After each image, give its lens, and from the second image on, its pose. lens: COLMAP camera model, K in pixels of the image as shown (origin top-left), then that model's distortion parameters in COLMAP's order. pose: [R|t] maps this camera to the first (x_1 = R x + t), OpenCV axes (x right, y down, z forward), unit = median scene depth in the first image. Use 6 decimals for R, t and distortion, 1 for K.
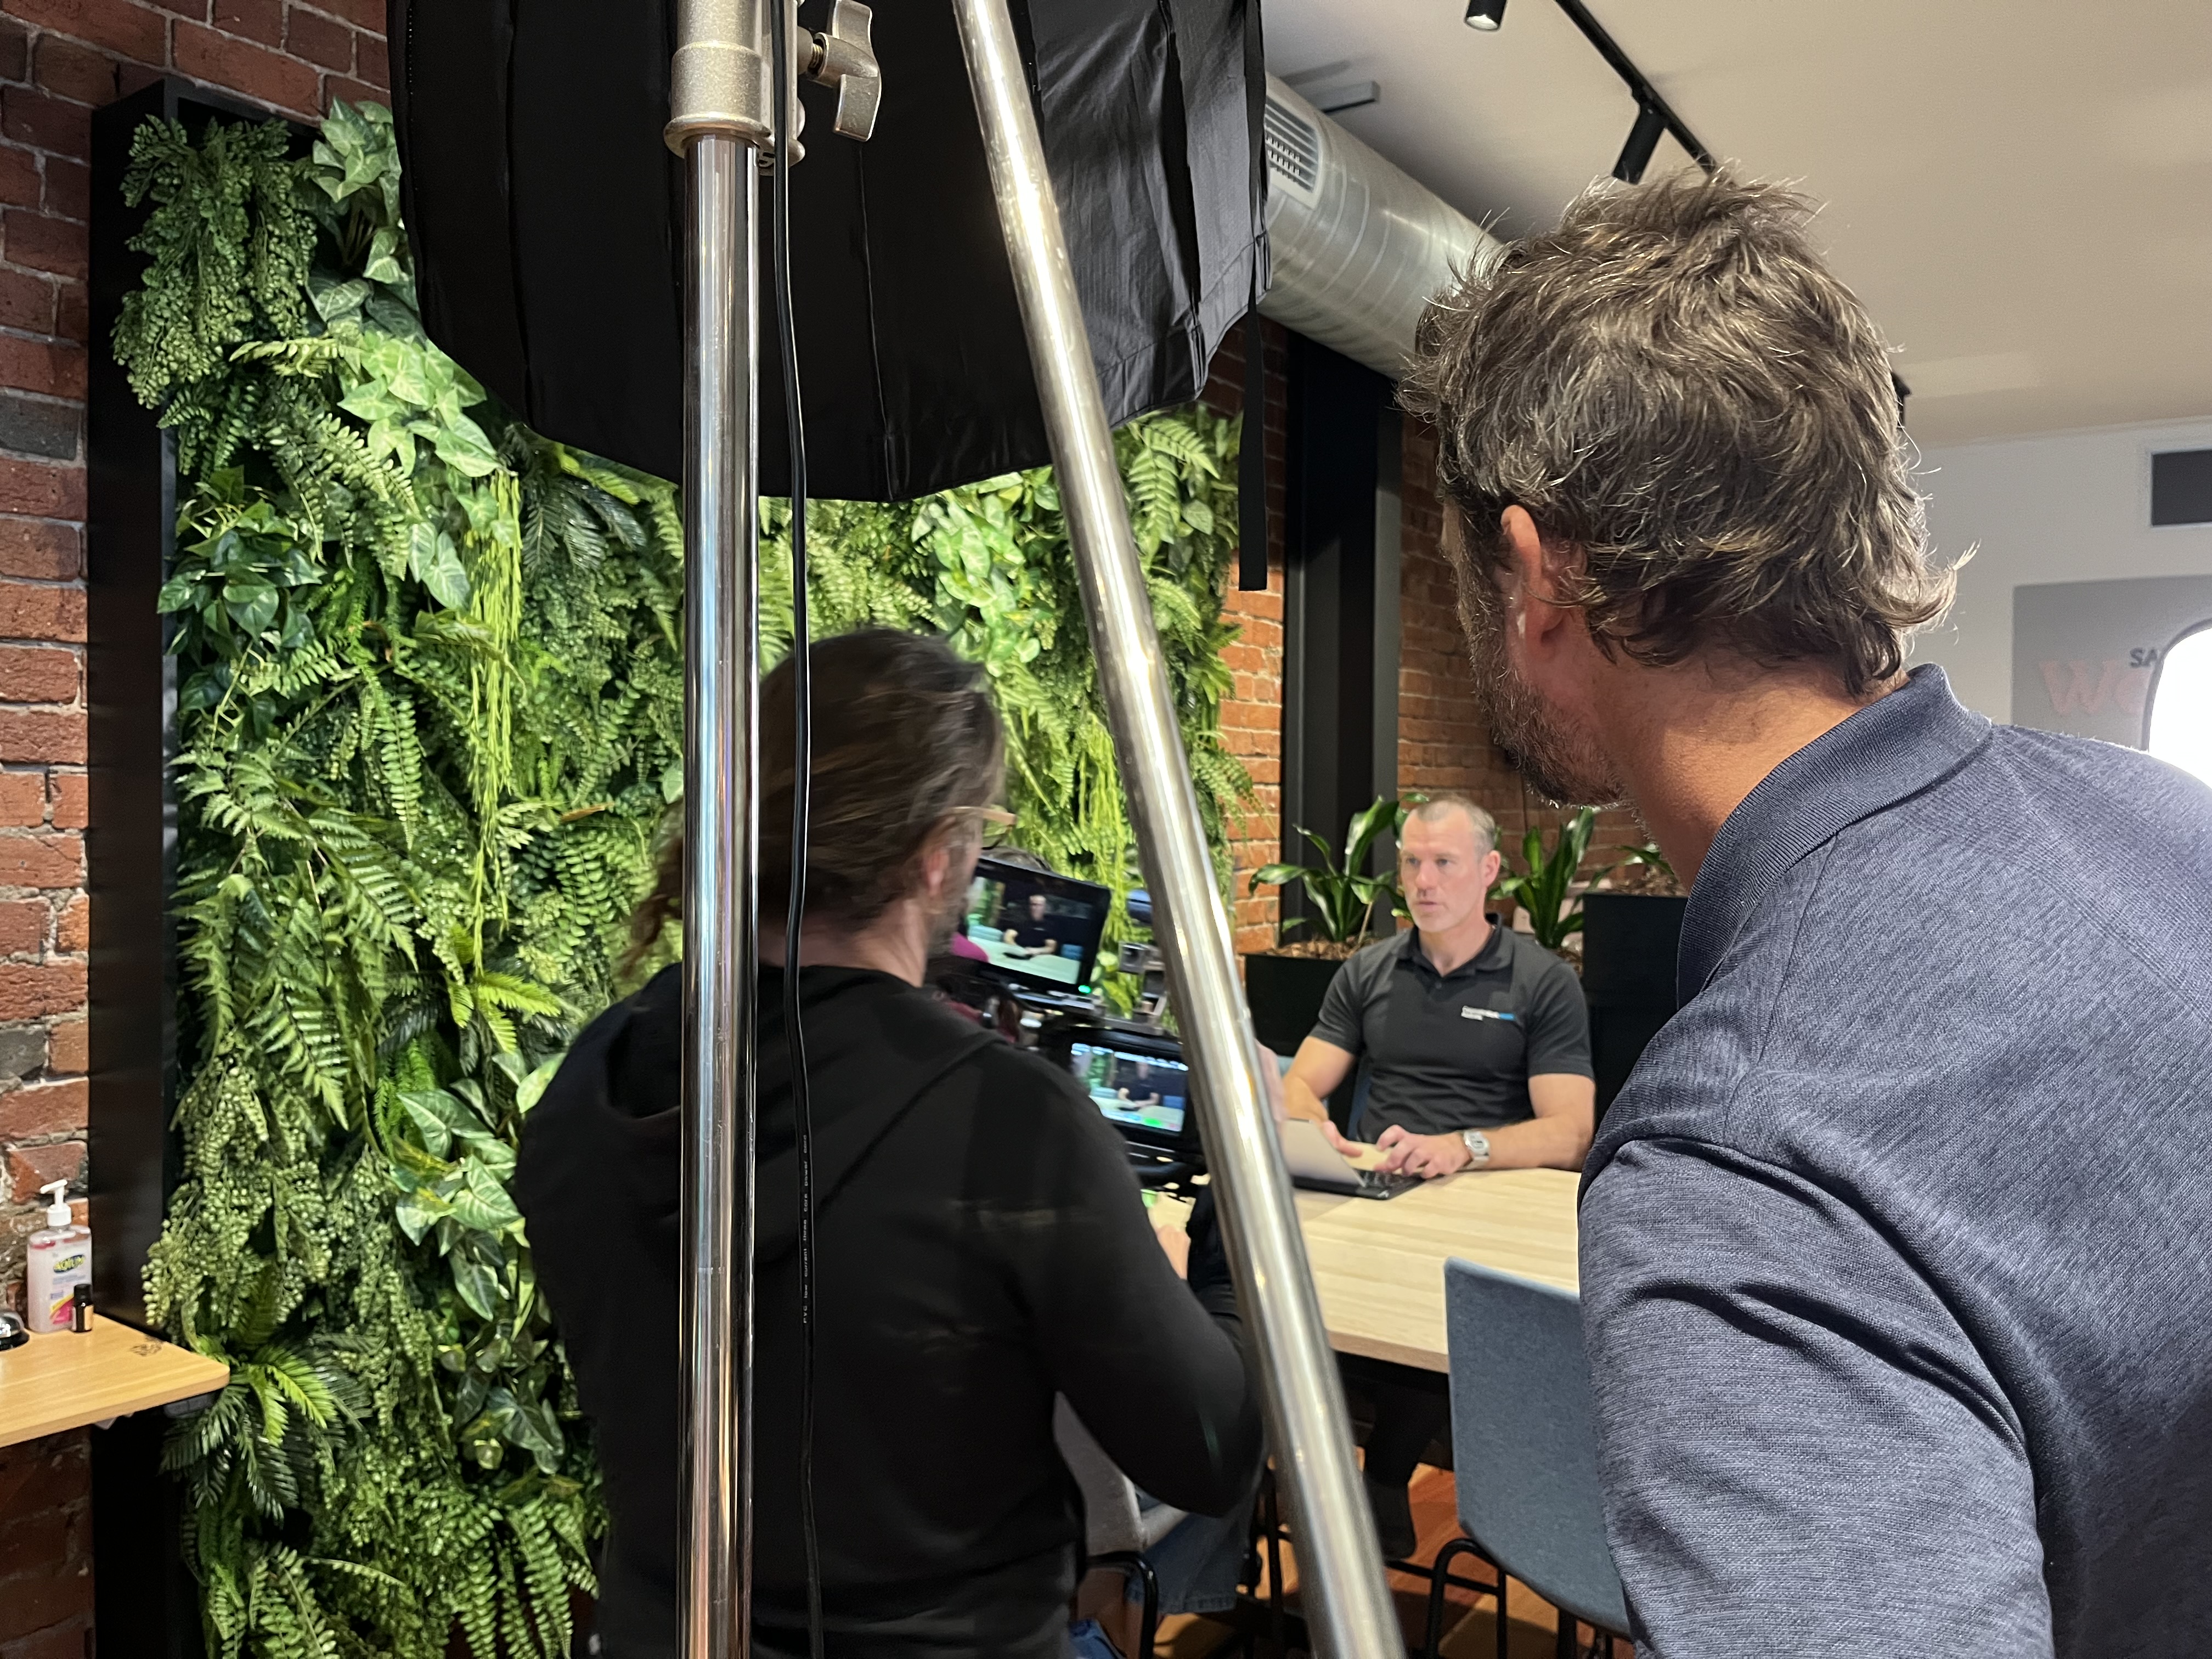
lens RADIAL K [[1673.0, 0, 1112.2], [0, 1673.0, 834.0], [0, 0, 1]] dist [0.037771, -0.055134]
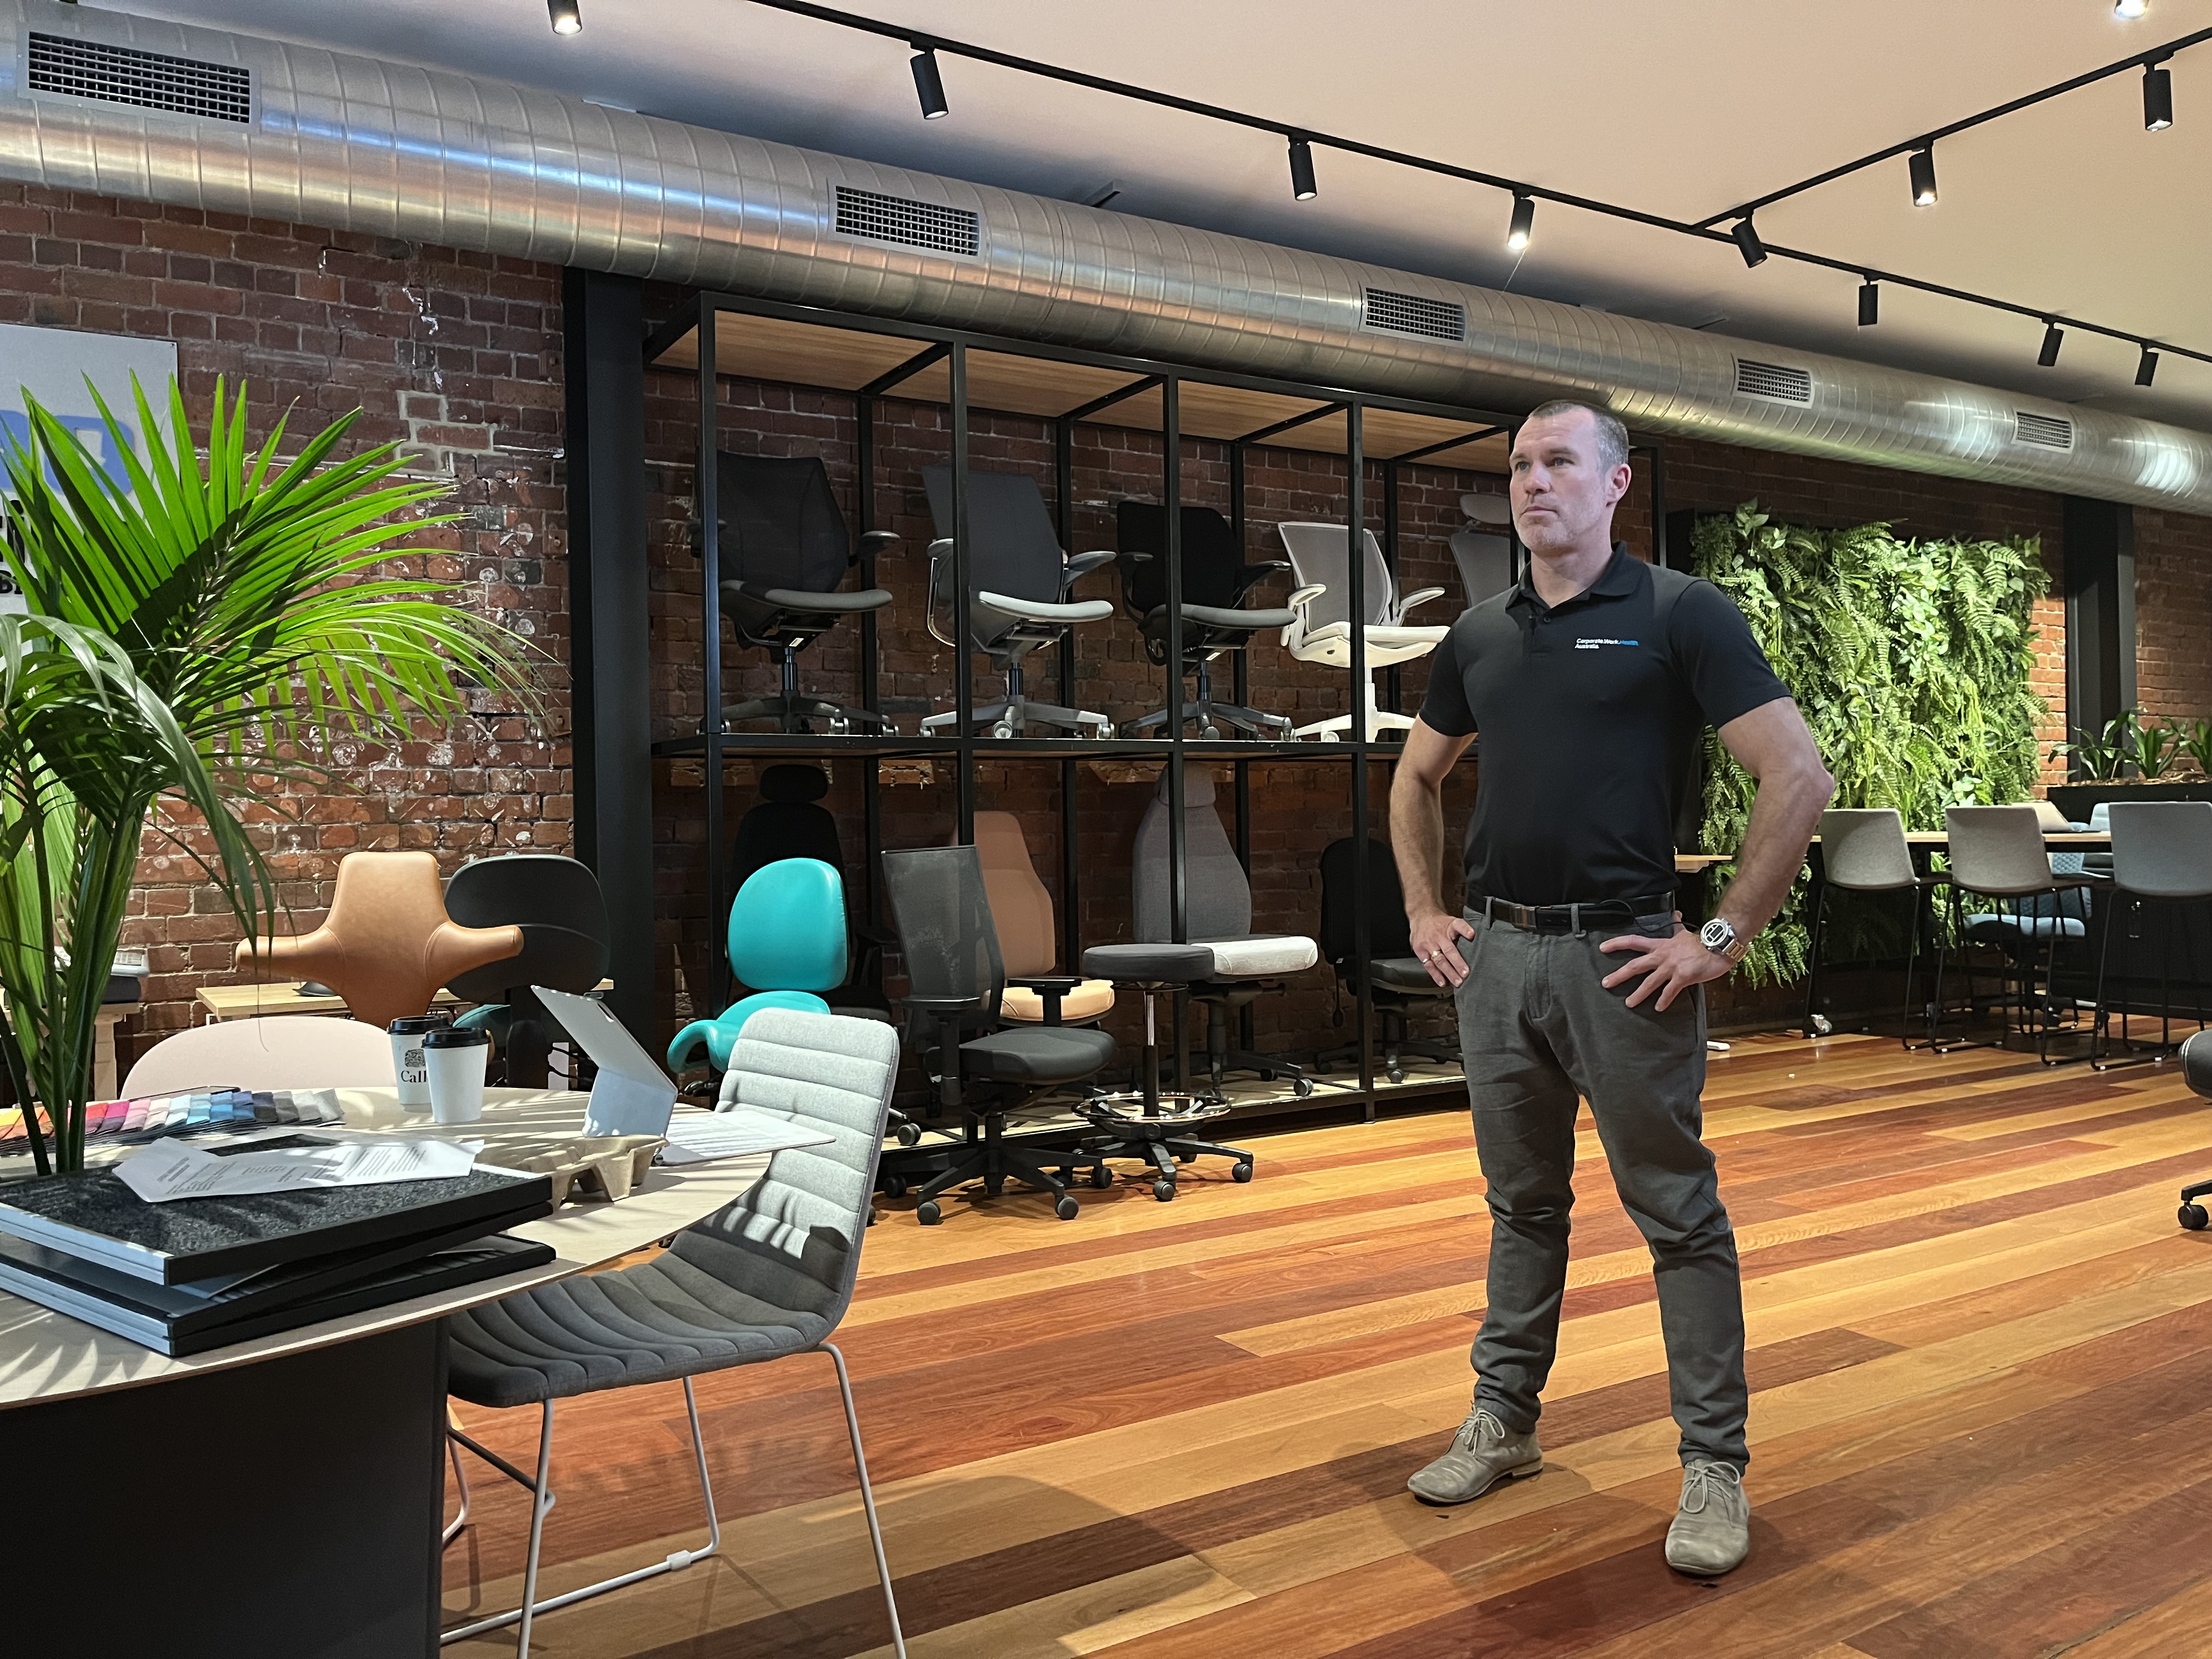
lens RADIAL K [[1673.0, 0, 1083.5], [0, 1673.0, 828.4], [0, 0, 1]] dist [0.037771, -0.055134]
pose [[0.902910, -0.026115, -0.429036, -0.119066], [0.016704, 0.999531, -0.025685, 0.174790], [0.429505, 0.016025, 0.902922, -1.581233]]
